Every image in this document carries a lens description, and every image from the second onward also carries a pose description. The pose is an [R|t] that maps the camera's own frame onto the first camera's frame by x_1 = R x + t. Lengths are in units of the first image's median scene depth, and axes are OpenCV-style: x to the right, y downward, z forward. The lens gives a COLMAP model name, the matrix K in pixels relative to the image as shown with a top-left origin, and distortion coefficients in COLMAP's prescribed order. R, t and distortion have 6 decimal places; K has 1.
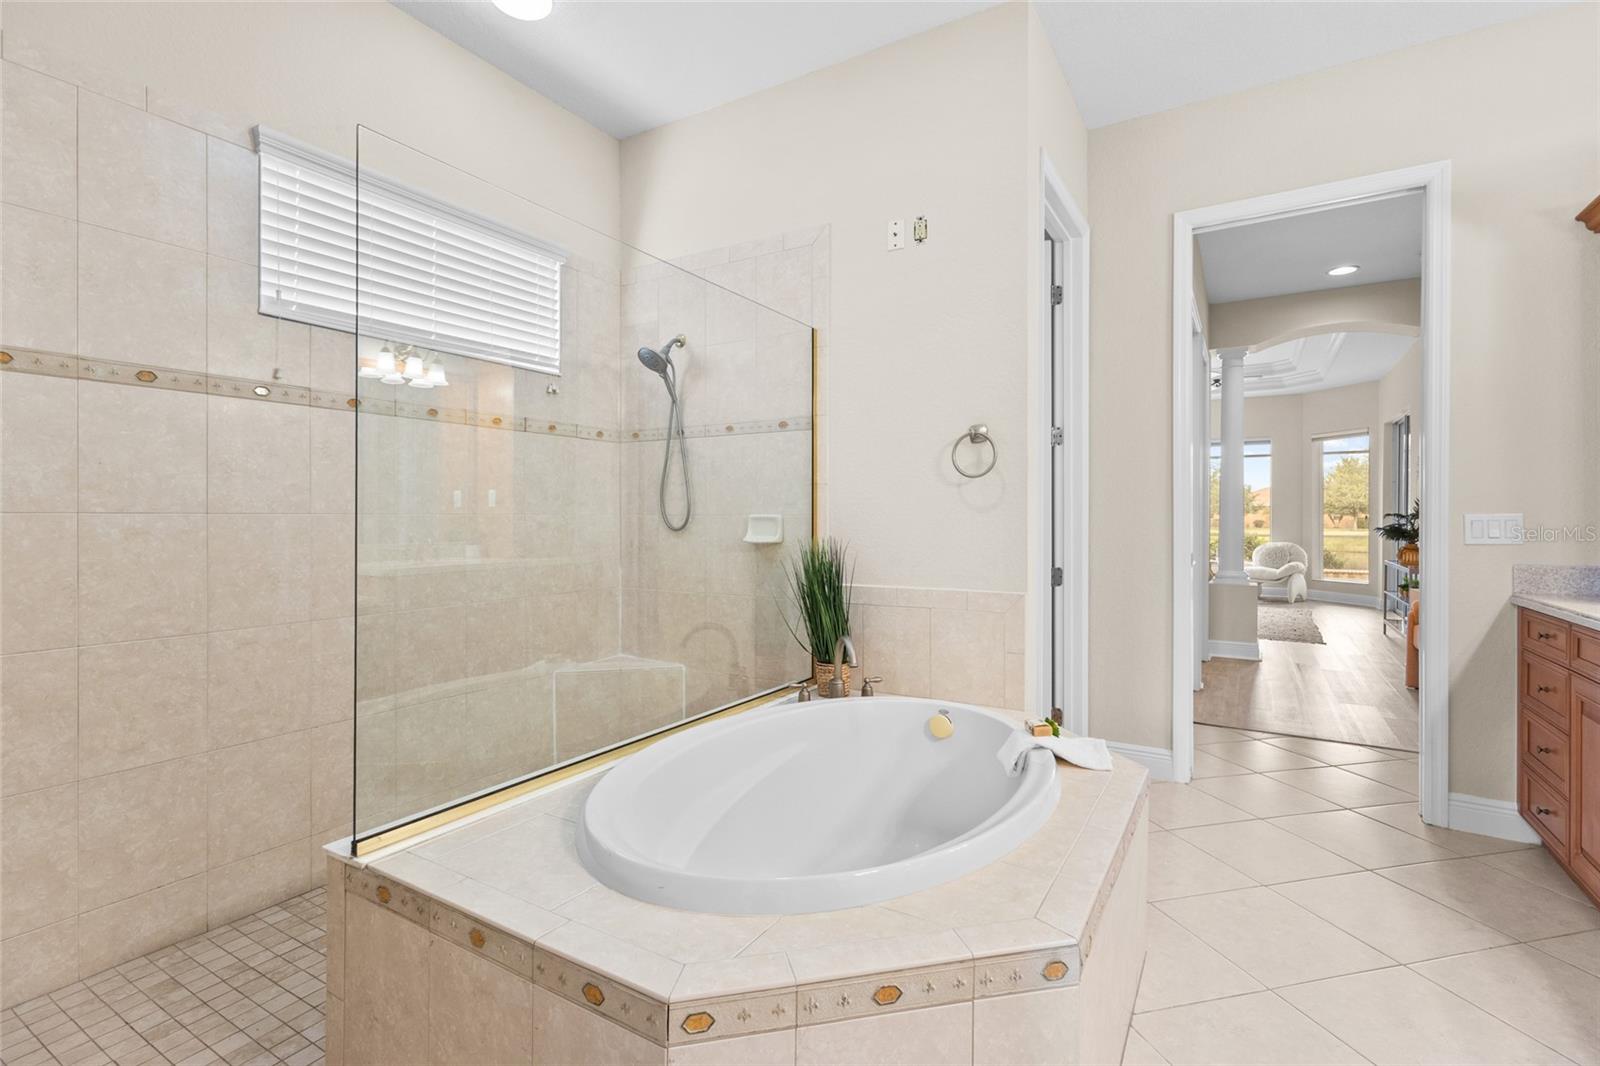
lens RADIAL K [[738.2, 0, 797.8], [0, 738.2, 524.6], [0, 0, 1]] dist [0.005610, 0.000042]
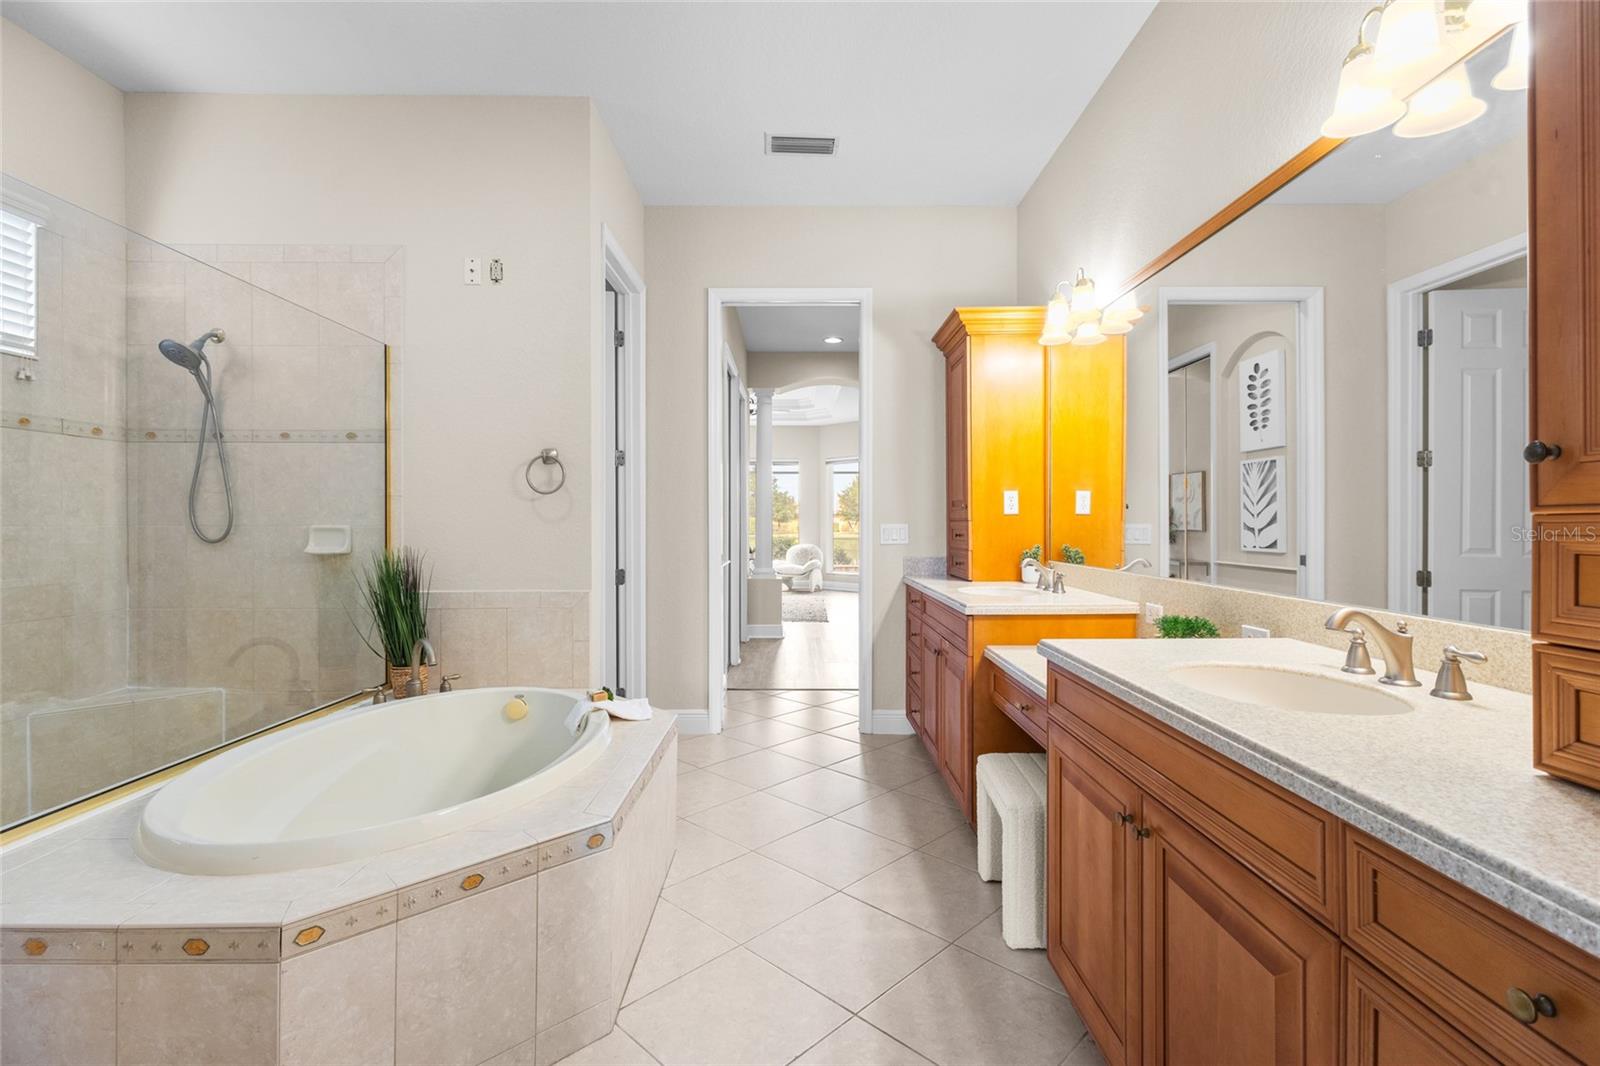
lens RADIAL K [[738.2, 0, 796.2], [0, 738.2, 524.8], [0, 0, 1]] dist [0.005610, 0.000042]
pose [[0.852974, -0.001858, 0.521950, -0.030939], [0.005640, 0.999968, -0.005659, -0.005132], [-0.521923, 0.007771, 0.852957, -0.186202]]
